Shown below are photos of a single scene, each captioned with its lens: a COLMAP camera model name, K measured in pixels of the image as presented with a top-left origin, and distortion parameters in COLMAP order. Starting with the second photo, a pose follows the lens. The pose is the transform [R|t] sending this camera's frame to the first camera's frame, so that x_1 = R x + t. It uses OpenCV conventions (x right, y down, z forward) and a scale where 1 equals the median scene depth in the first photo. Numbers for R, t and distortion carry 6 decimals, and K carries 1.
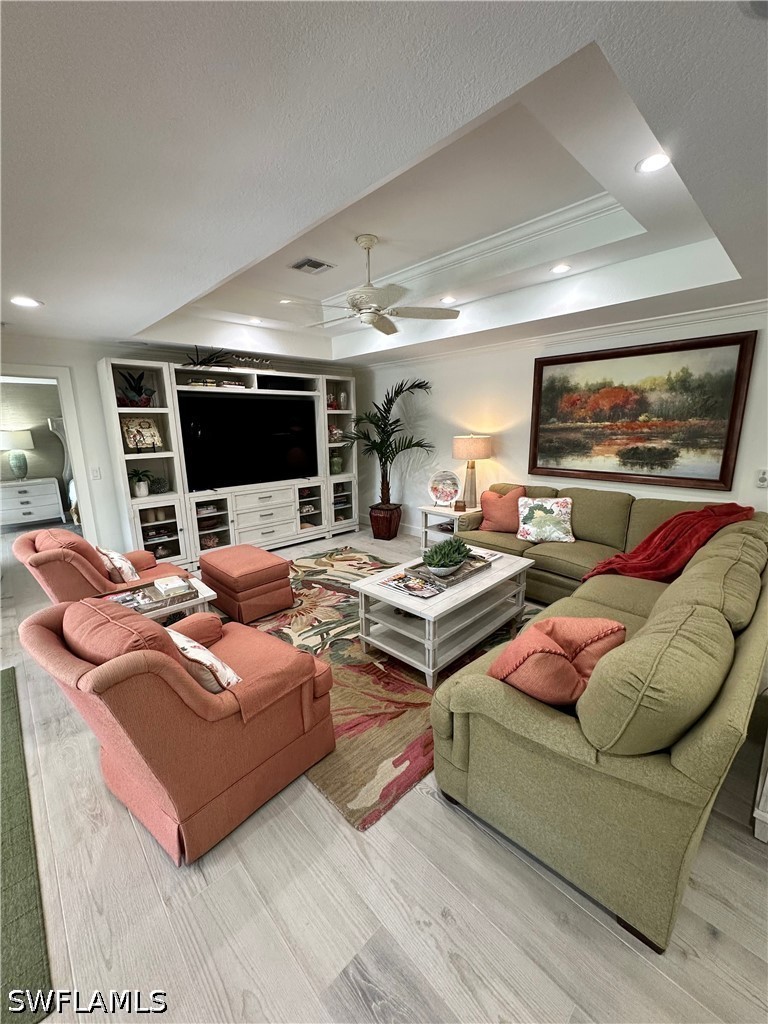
lens RADIAL K [[405.7, 0, 384.0], [0, 405.7, 512.0], [0, 0, 1]] dist [0.001028, 0.000081]
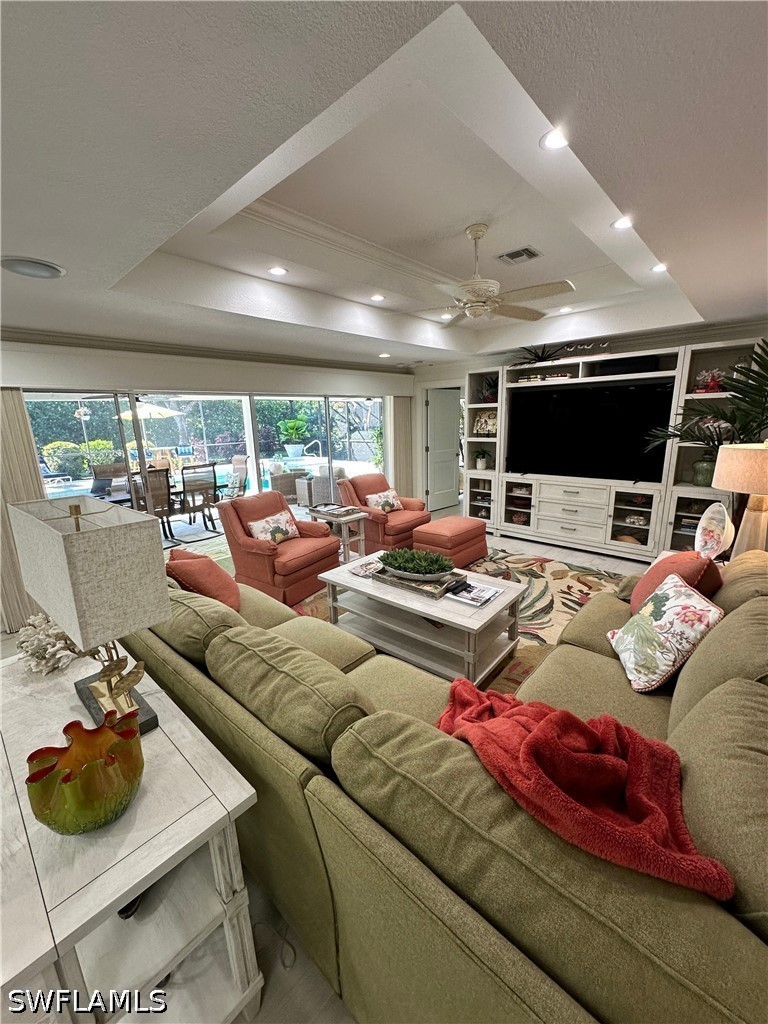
lens RADIAL K [[405.7, 0, 384.0], [0, 405.7, 512.0], [0, 0, 1]] dist [0.001028, 0.000081]
pose [[0.078090, 0.239723, -0.967696, 0.669535], [-0.190363, 0.956386, 0.221559, -0.130780], [0.978603, 0.166912, 0.120318, 0.507319]]
